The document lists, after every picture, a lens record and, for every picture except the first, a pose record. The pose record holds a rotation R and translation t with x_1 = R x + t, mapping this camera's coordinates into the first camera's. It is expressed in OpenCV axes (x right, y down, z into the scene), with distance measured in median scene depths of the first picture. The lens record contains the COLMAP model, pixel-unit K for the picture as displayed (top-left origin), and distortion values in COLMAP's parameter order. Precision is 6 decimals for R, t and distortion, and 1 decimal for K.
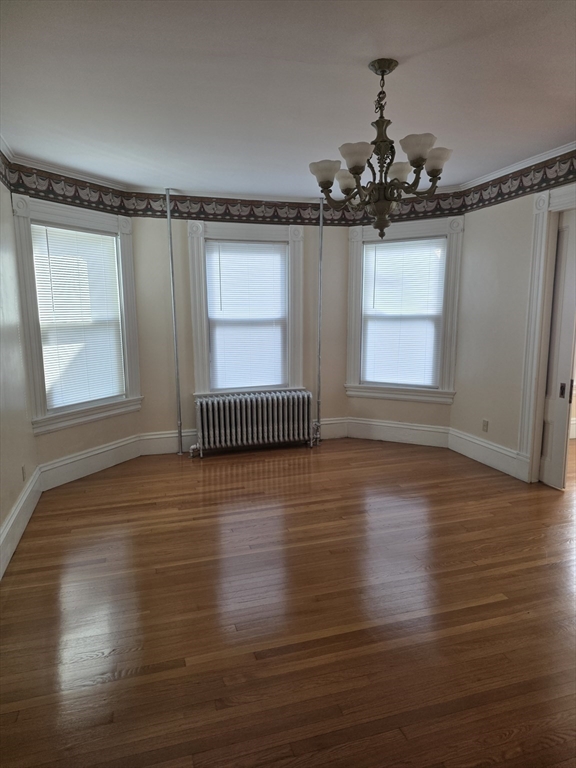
lens RADIAL K [[510.8, 0, 285.1], [0, 510.8, 394.4], [0, 0, 1]] dist [0.084498, -0.063539]
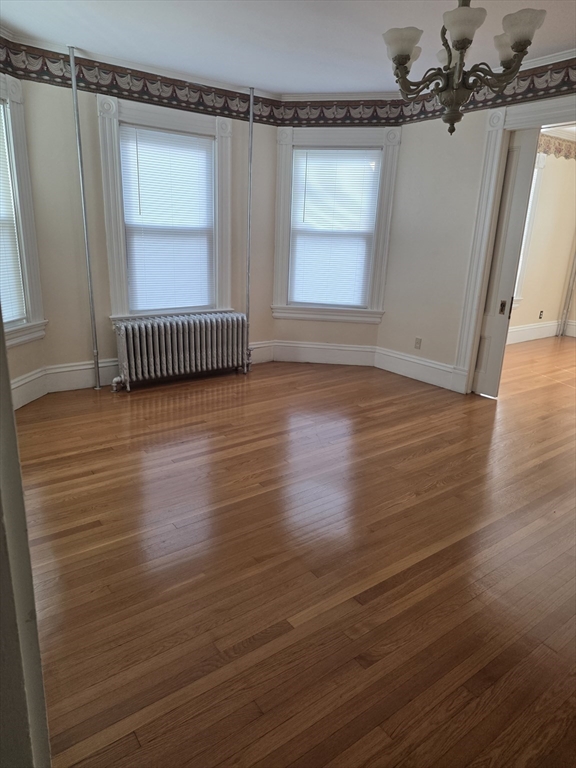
lens RADIAL K [[510.8, 0, 285.4], [0, 510.8, 381.0], [0, 0, 1]] dist [0.084498, -0.063539]
pose [[0.941560, -0.056609, 0.332054, -0.205818], [0.015041, 0.991860, 0.126445, 0.000769], [-0.336509, -0.114062, 0.934747, 0.105056]]
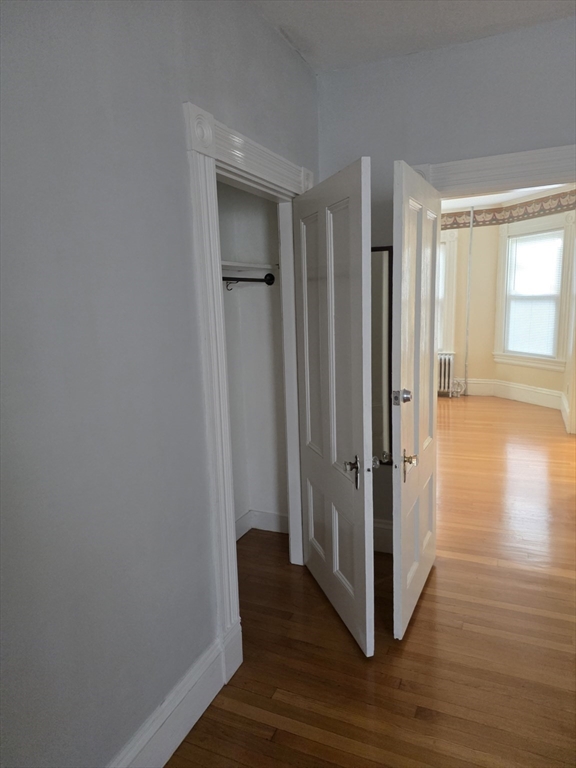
lens RADIAL K [[510.8, 0, 300.5], [0, 510.8, 386.7], [0, 0, 1]] dist [0.084498, -0.063539]
pose [[0.767464, 0.099753, -0.633284, 0.642234], [-0.087621, 0.994872, 0.050523, 0.046503], [0.635076, 0.016714, 0.772269, -0.294451]]
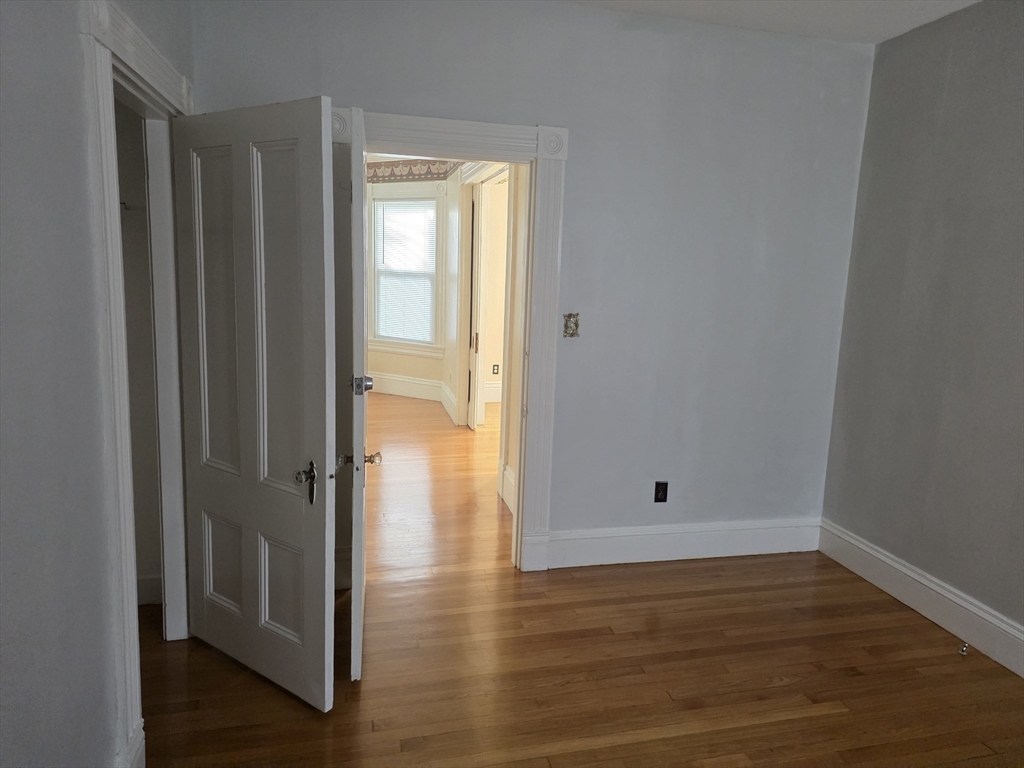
lens RADIAL K [[681.1, 0, 518.2], [0, 681.1, 373.2], [0, 0, 1]] dist [0.084498, -0.063539]
pose [[0.997542, 0.051735, -0.047257, 0.567436], [-0.052478, 0.998515, -0.014613, 0.062407], [0.046431, 0.017057, 0.998776, -0.386259]]
